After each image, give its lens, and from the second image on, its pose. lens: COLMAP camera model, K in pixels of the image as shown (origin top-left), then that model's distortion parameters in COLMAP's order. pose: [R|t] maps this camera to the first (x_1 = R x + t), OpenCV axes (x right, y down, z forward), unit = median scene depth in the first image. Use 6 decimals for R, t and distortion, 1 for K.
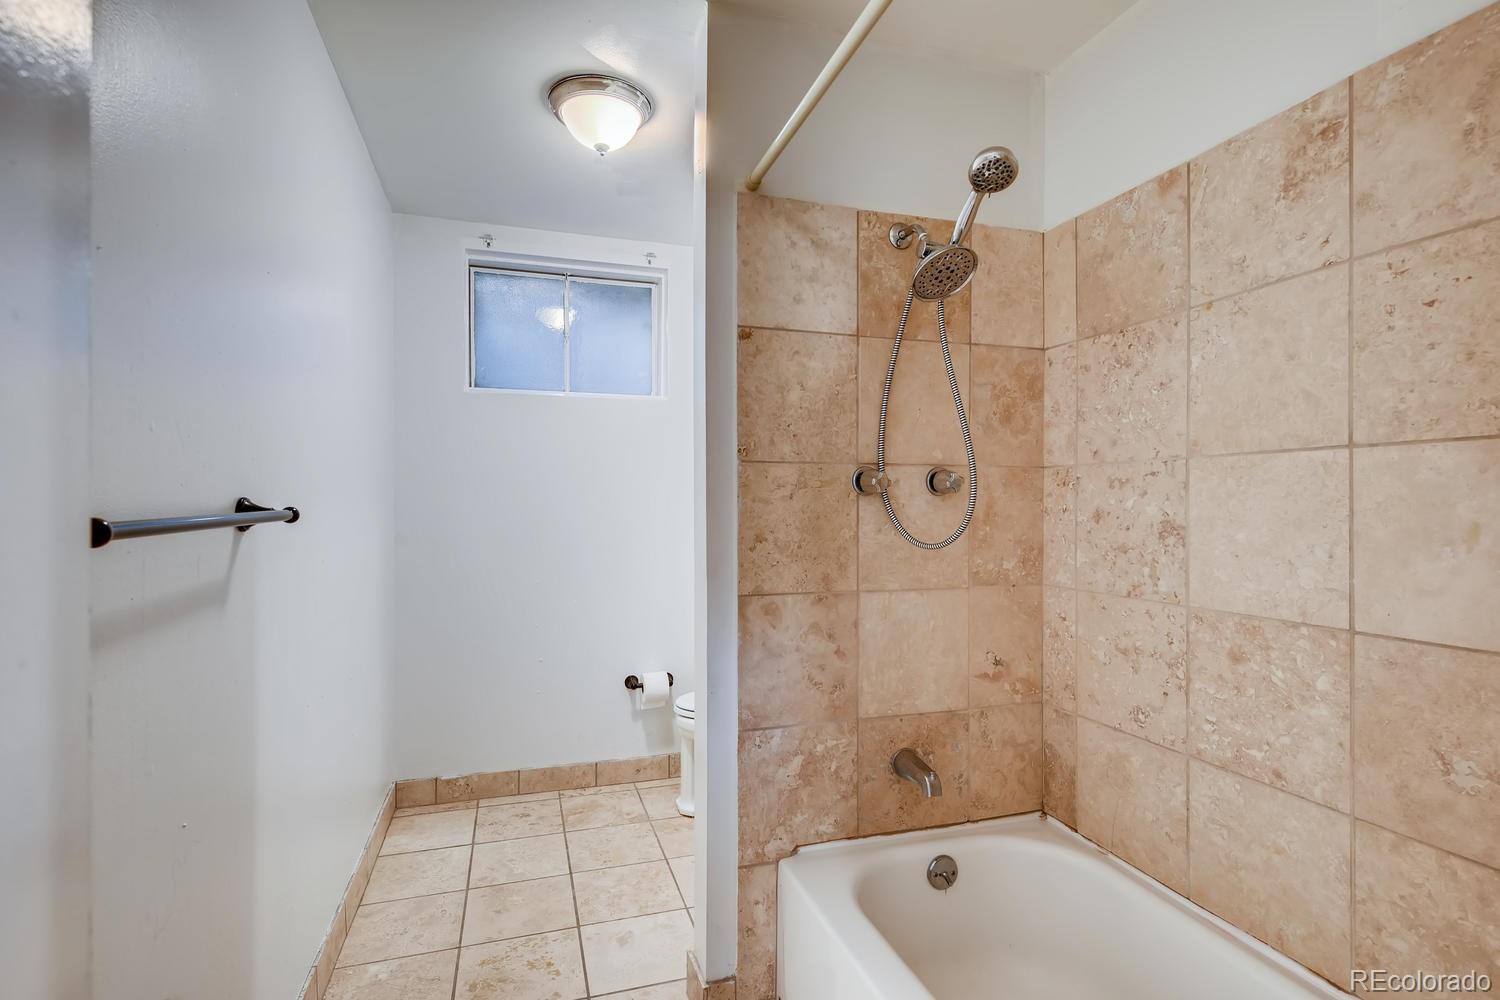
lens RADIAL K [[759.3, 0, 752.5], [0, 759.3, 503.7], [0, 0, 1]] dist [-0.002640, -0.000188]
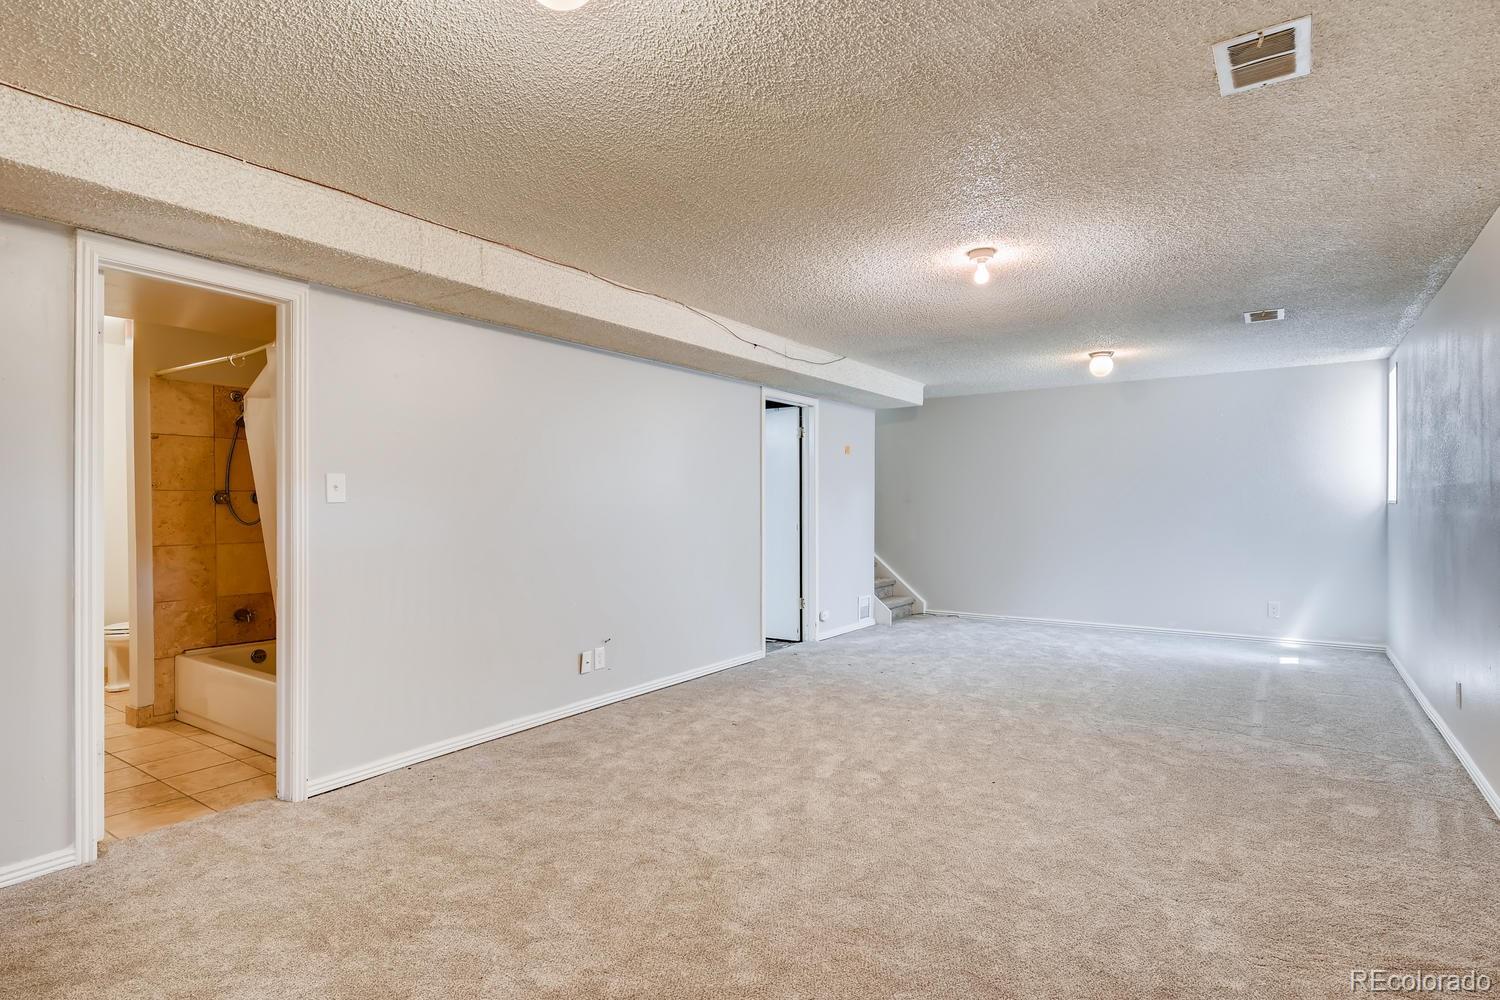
lens RADIAL K [[759.3, 0, 743.7], [0, 759.3, 509.3], [0, 0, 1]] dist [-0.002640, -0.000188]
pose [[0.794382, -0.010434, 0.607329, 0.010726], [0.001663, 0.999886, 0.015003, -0.027345], [-0.607416, -0.010908, 0.794309, -1.982562]]
